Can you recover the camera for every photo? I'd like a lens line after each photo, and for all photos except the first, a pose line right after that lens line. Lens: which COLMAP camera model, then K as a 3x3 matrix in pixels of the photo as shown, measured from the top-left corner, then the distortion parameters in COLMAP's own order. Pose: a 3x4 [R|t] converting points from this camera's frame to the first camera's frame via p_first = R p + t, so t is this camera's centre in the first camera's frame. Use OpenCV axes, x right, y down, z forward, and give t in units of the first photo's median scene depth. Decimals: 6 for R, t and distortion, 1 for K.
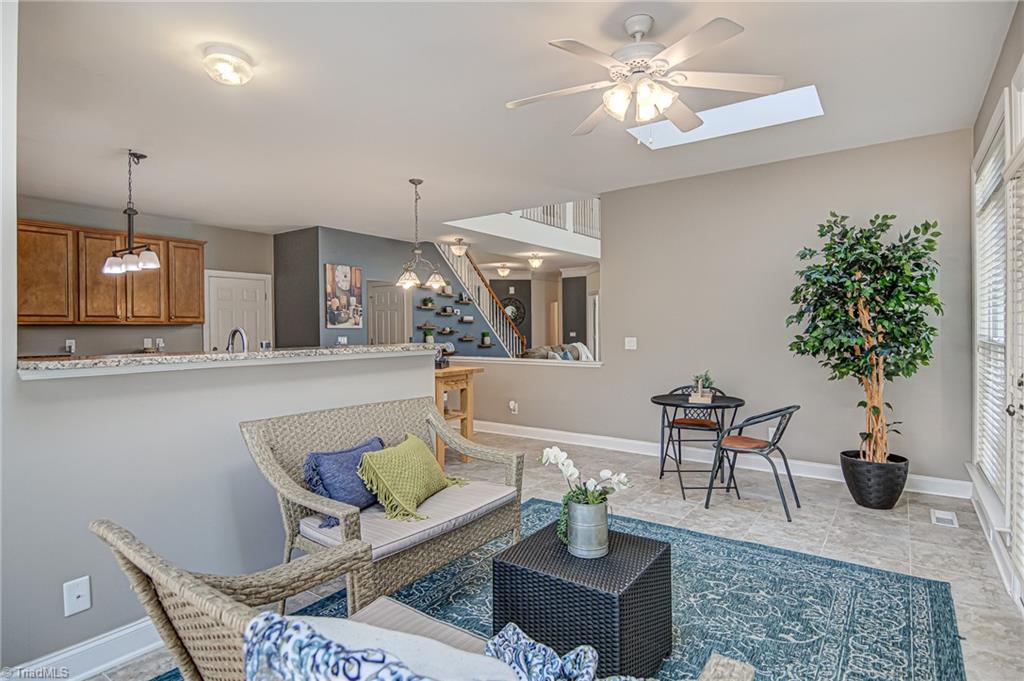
lens RADIAL K [[532.2, 0, 513.5], [0, 532.2, 338.7], [0, 0, 1]] dist [0.019749, -0.018563]
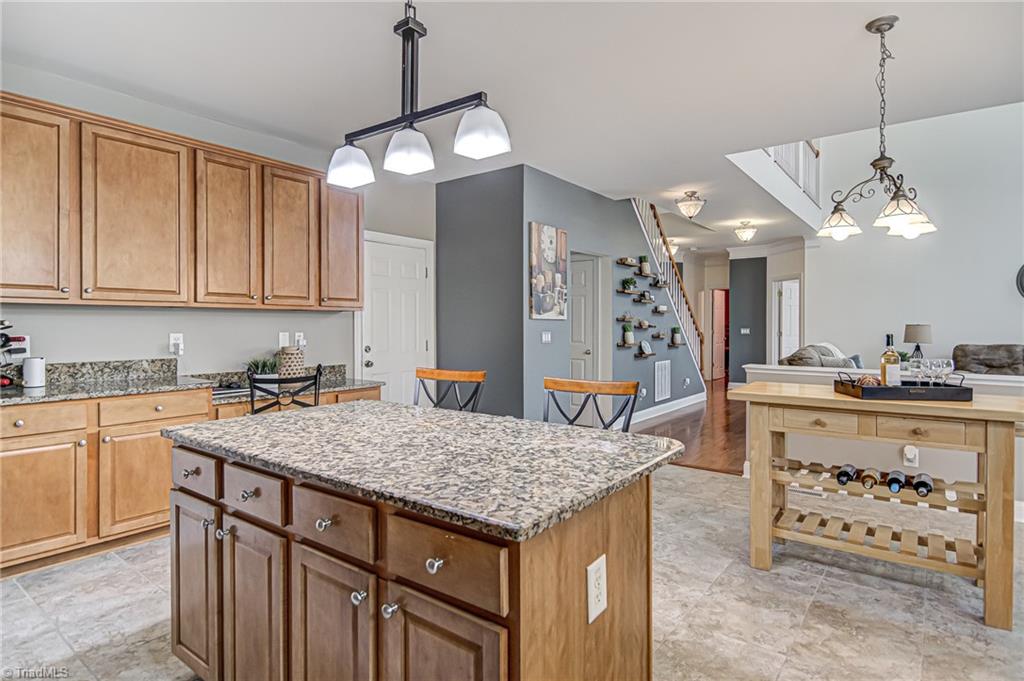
lens RADIAL K [[532.2, 0, 513.5], [0, 532.2, 338.7], [0, 0, 1]] dist [0.019749, -0.018563]
pose [[0.999619, 0.007806, -0.026466, -0.349452], [-0.007632, 0.999949, 0.006685, 0.000961], [0.026516, -0.006480, 0.999627, 0.328184]]
